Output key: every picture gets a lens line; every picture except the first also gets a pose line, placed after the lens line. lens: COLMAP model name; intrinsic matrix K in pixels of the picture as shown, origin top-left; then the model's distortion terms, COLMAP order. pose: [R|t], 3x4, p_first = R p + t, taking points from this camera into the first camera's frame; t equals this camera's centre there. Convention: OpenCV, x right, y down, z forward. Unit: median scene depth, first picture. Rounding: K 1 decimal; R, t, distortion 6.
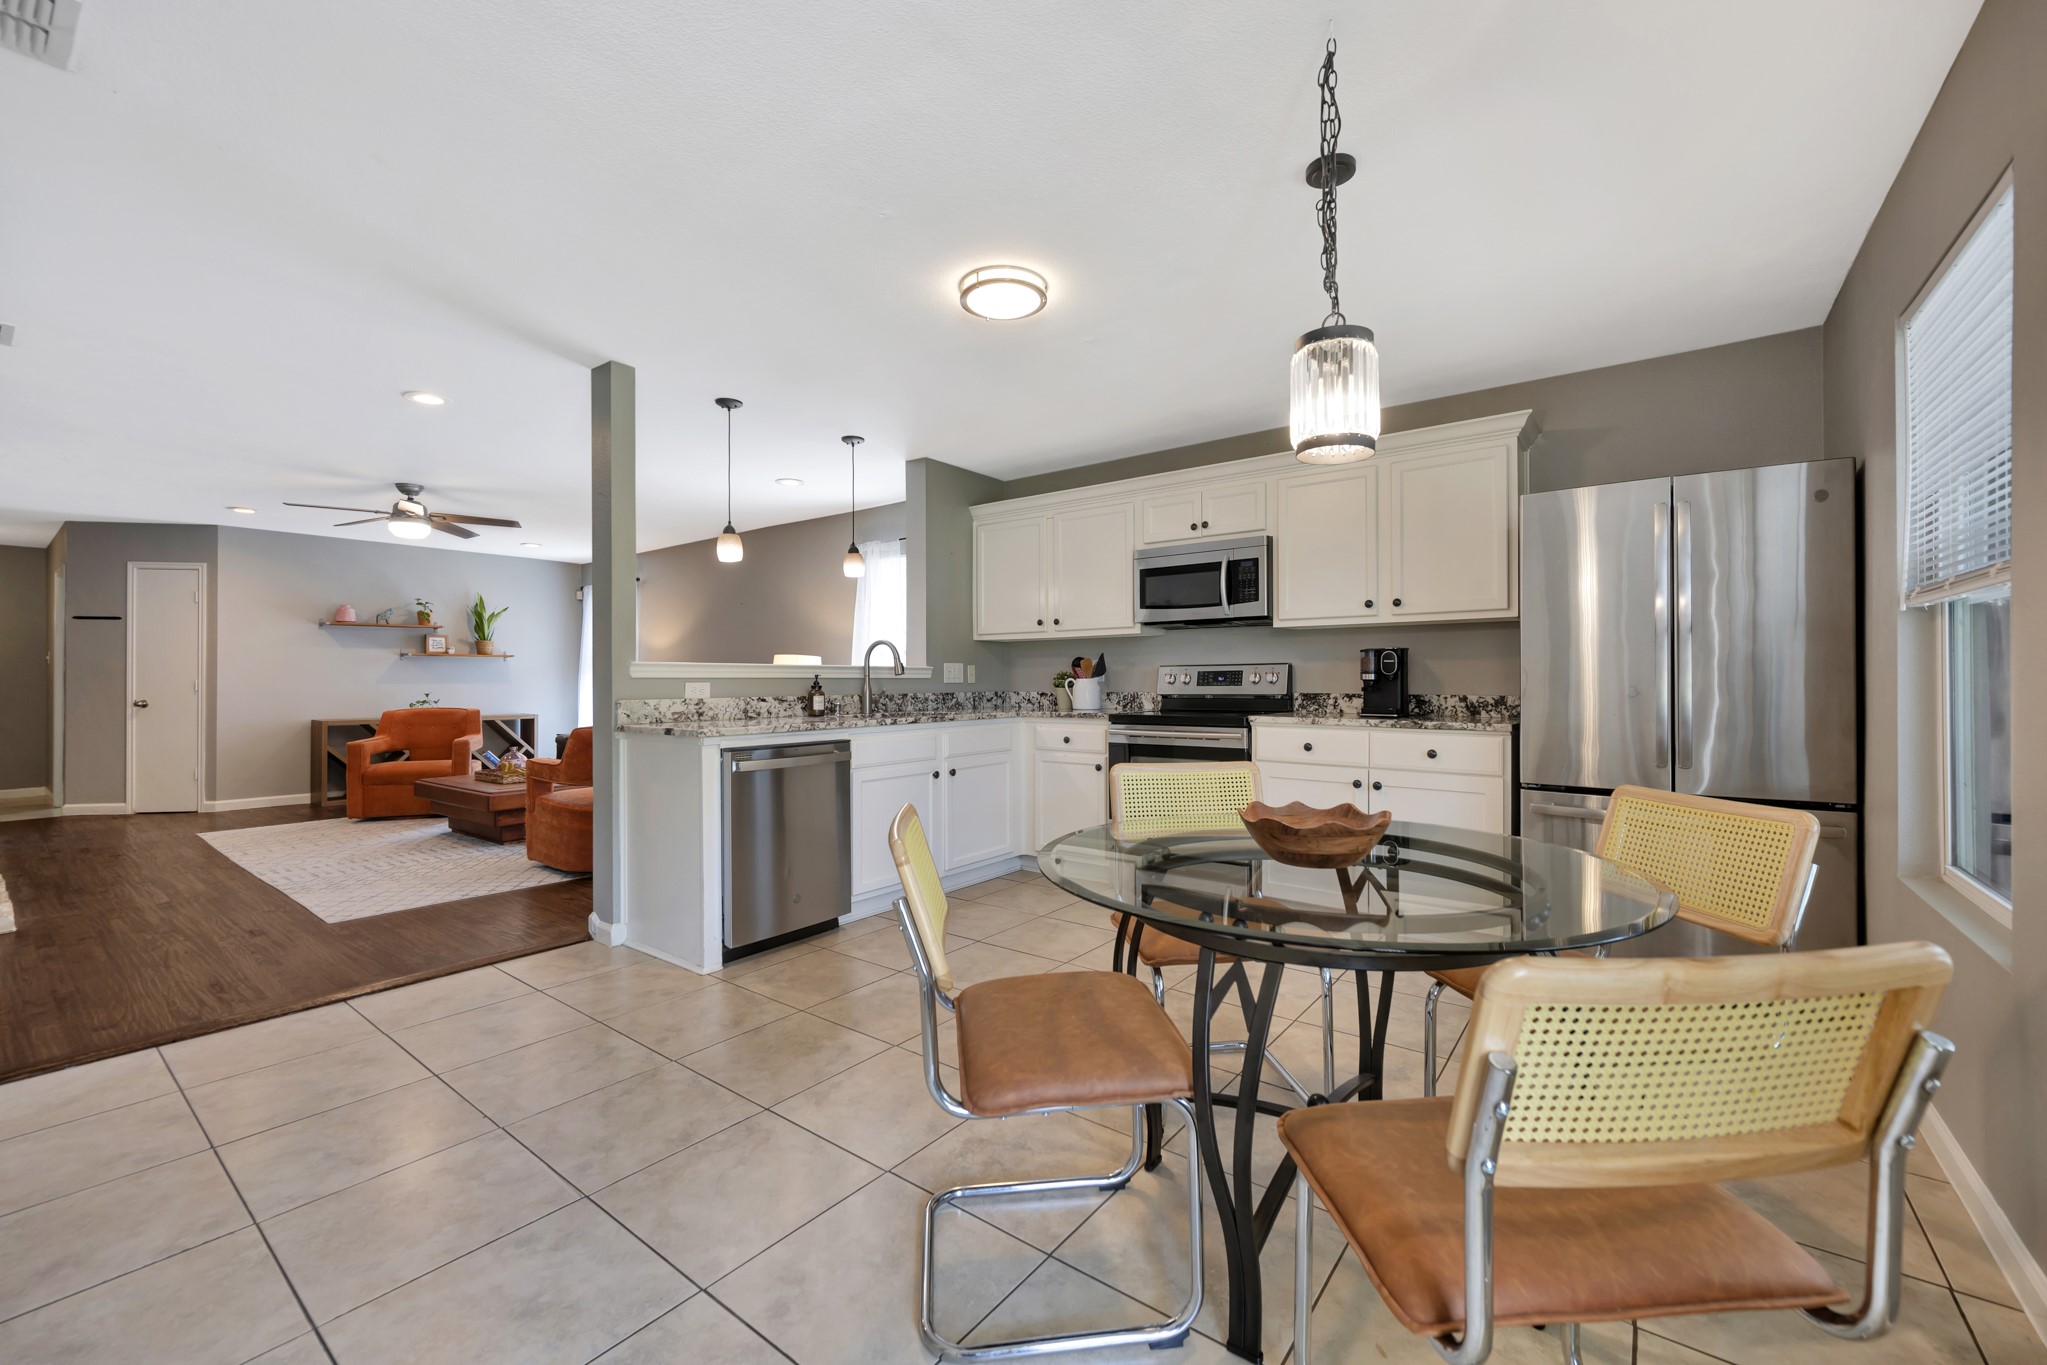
lens RADIAL K [[826.4, 0, 1029.2], [0, 826.4, 676.9], [0, 0, 1]] dist [-0.001584, -0.000518]
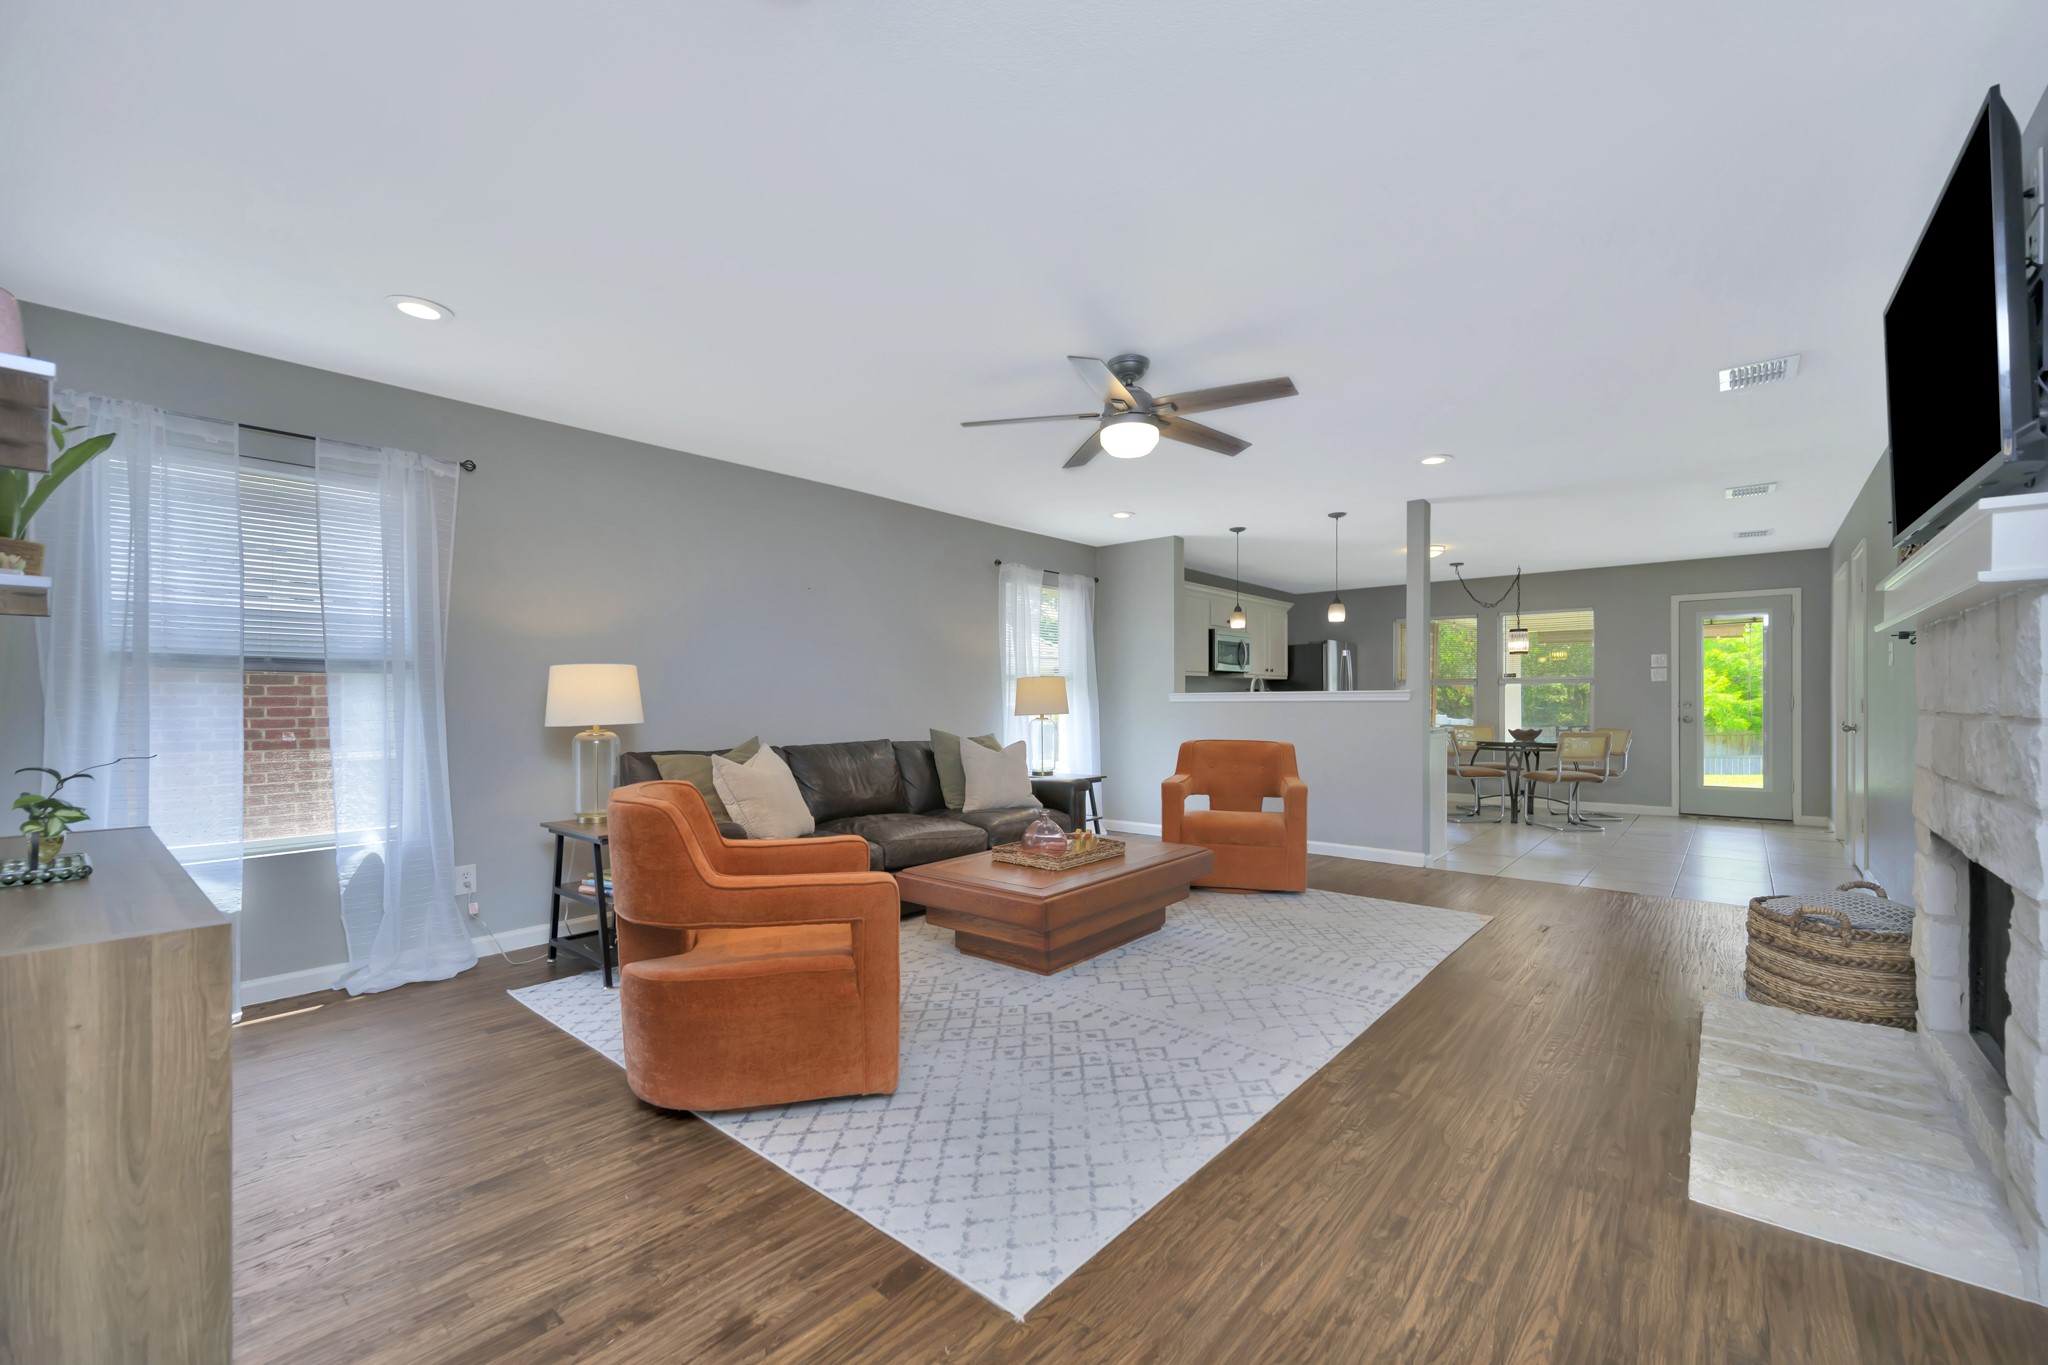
lens RADIAL K [[831.0, 0, 1048.9], [0, 831.0, 704.2], [0, 0, 1]] dist [0.000287, -0.000002]
pose [[0.042138, 0.000818, 0.999111, -1.619712], [0.001547, 0.999998, -0.000884, 0.006451], [-0.999111, 0.001583, 0.042137, 1.257906]]
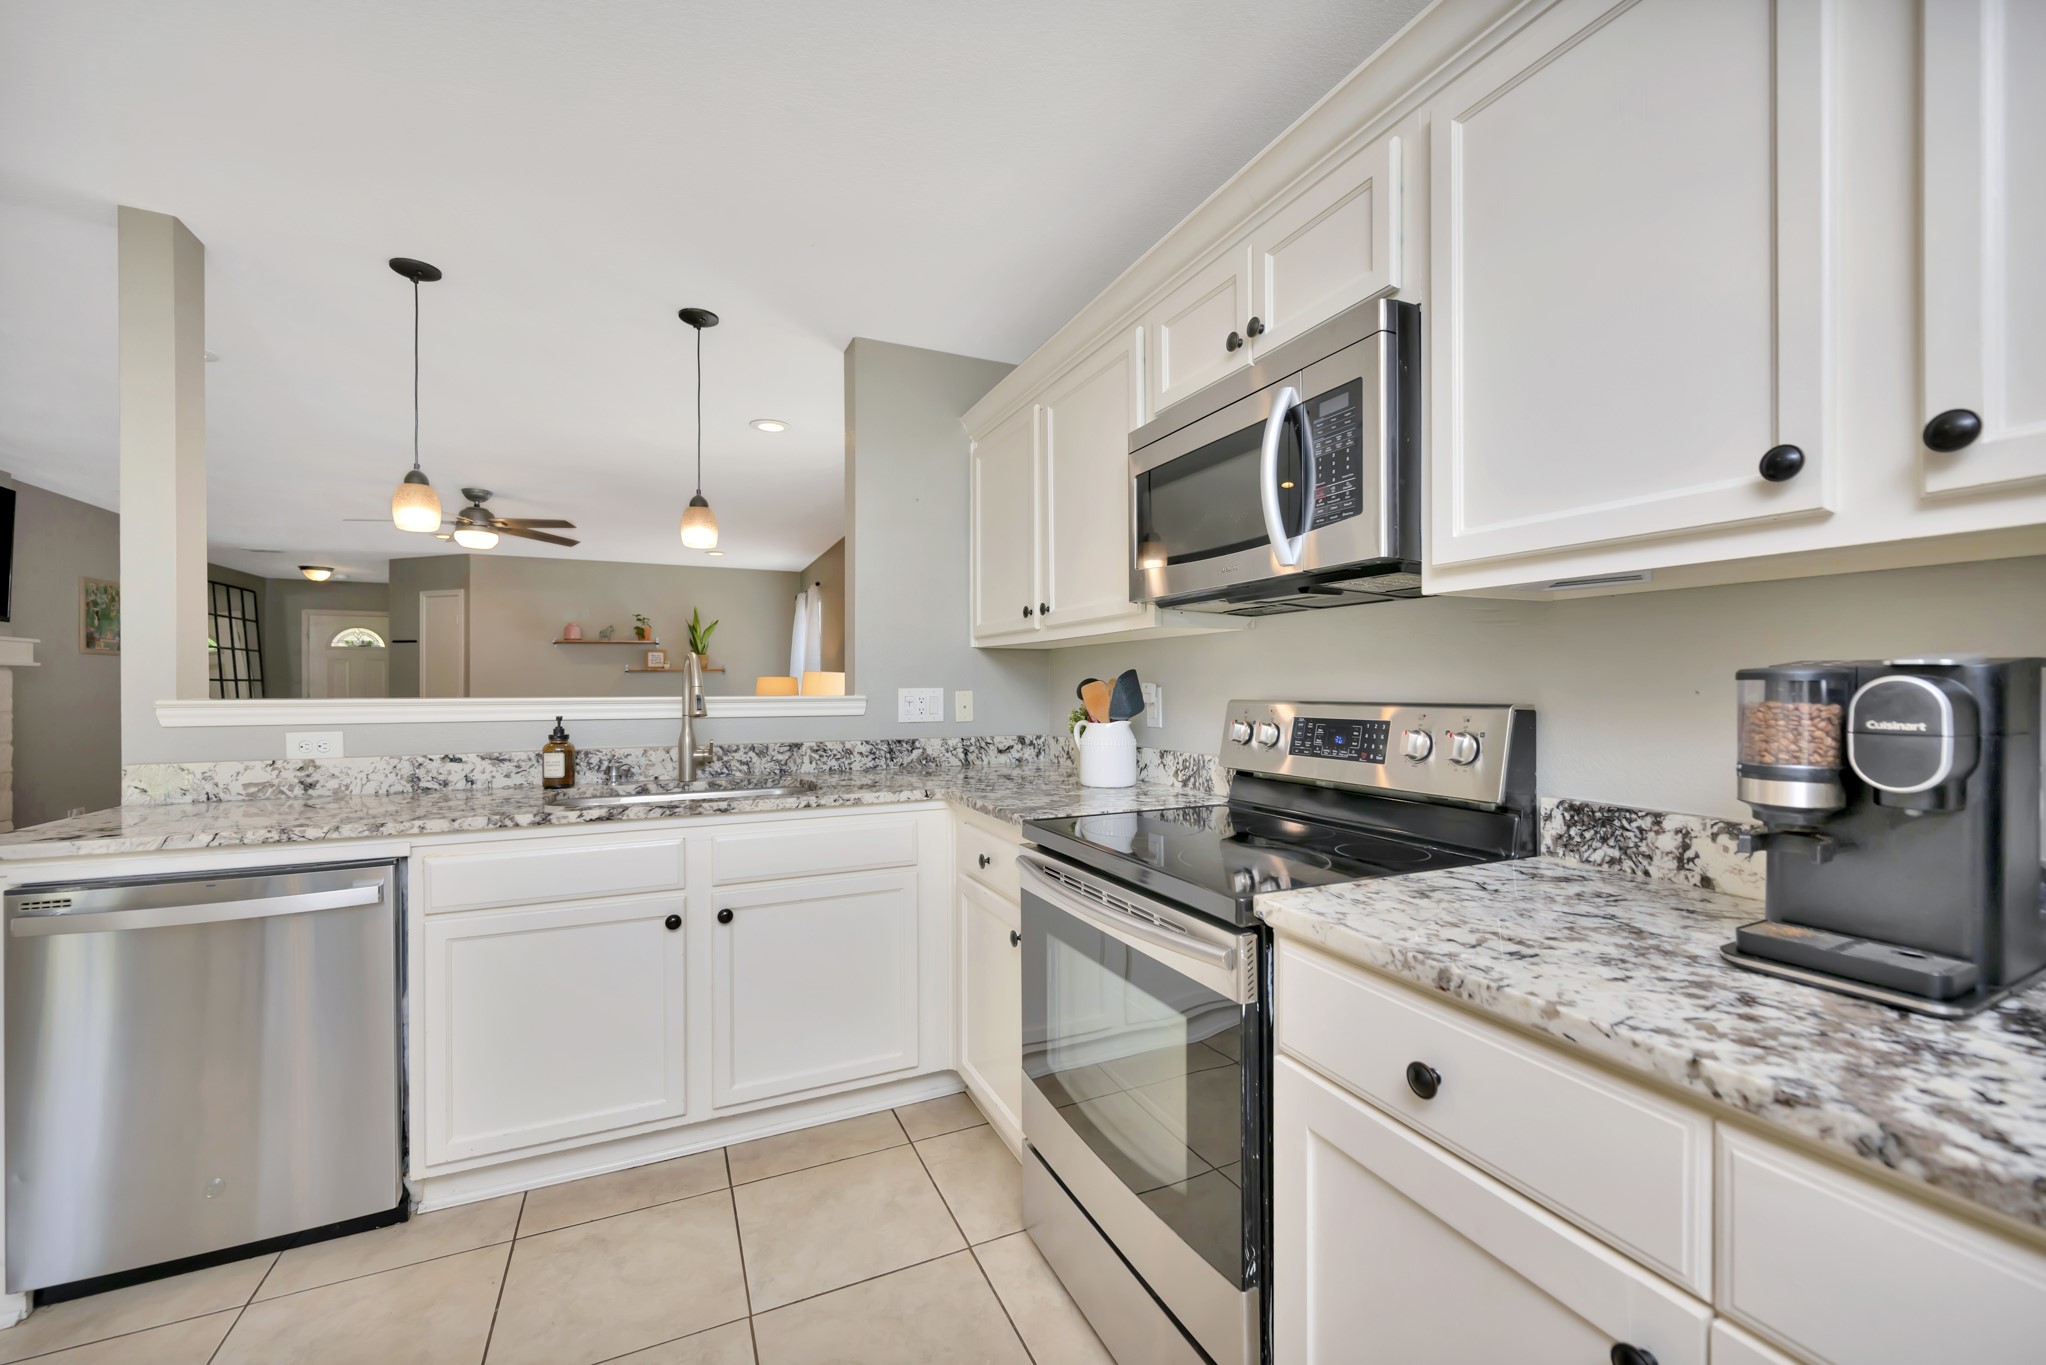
lens RADIAL K [[823.5, 0, 1032.3], [0, 823.5, 682.6], [0, 0, 1]] dist [-0.002139, -0.000303]
pose [[0.882574, 0.000873, -0.470172, 0.278270], [0.001145, 0.999991, 0.004007, -0.025292], [0.470172, -0.004075, 0.882566, 0.585688]]
